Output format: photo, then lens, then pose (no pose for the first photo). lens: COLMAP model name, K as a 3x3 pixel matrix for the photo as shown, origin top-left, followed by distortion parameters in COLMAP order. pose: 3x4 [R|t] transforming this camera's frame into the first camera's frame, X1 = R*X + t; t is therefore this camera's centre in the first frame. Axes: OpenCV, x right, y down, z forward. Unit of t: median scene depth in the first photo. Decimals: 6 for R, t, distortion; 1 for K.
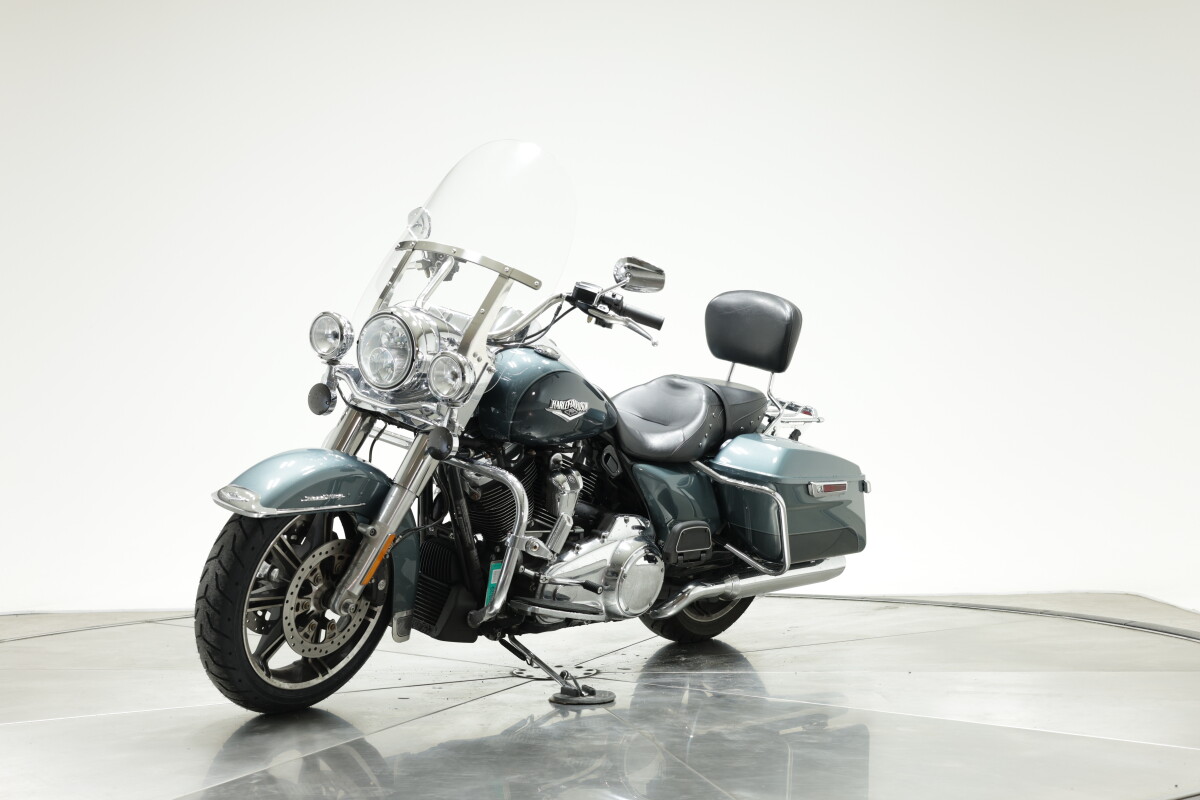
lens RADIAL K [[1690.6, 0, 600.0], [0, 1690.6, 400.0], [0, 0, 1]] dist [-0.026455, -0.038553]
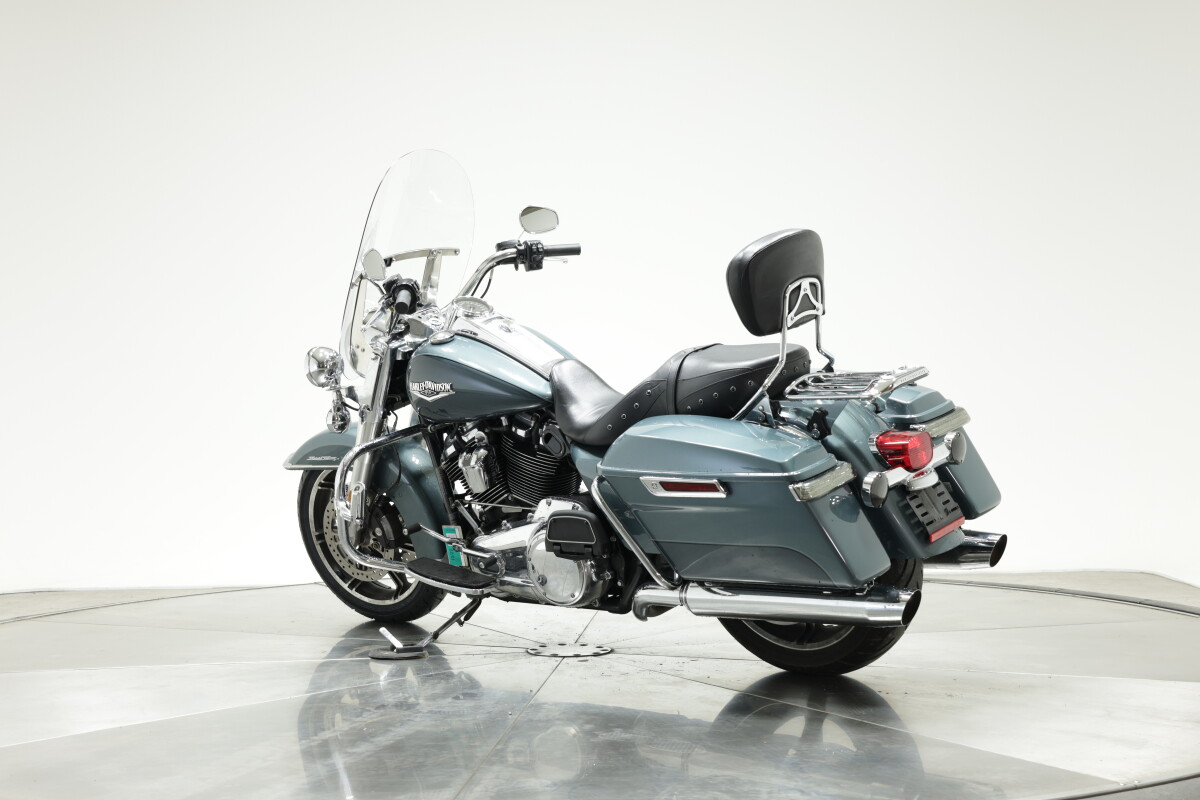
lens RADIAL K [[1690.6, 0, 600.0], [0, 1690.6, 400.0], [0, 0, 1]] dist [-0.026455, -0.038553]
pose [[-0.009593, 0.008775, -0.999915, 1.012724], [0.022712, 0.999705, 0.008555, 0.004455], [0.999696, -0.022628, -0.009789, 1.067382]]
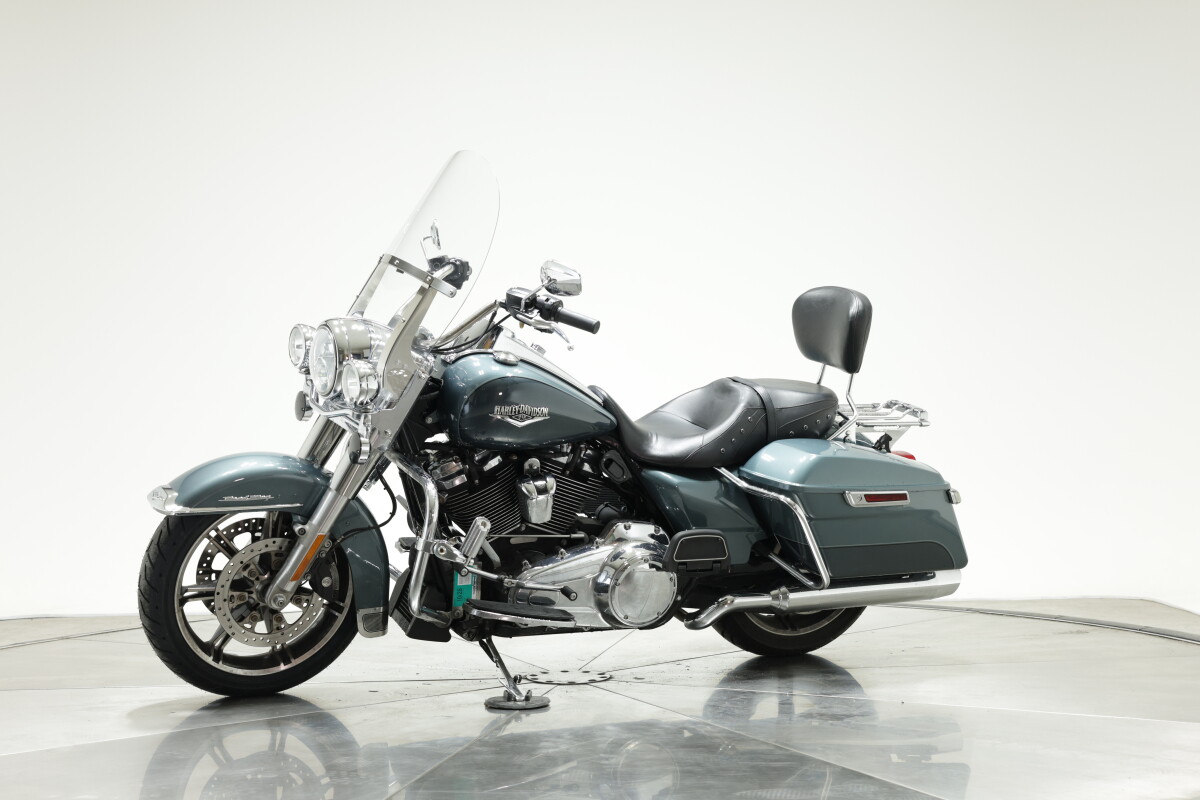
lens RADIAL K [[1690.6, 0, 600.0], [0, 1690.6, 400.0], [0, 0, 1]] dist [-0.026455, -0.038553]
pose [[0.905598, -0.008921, -0.424043, 0.430520], [0.008208, 0.999960, -0.003508, 0.000605], [0.424058, -0.000304, 0.905635, 0.104334]]
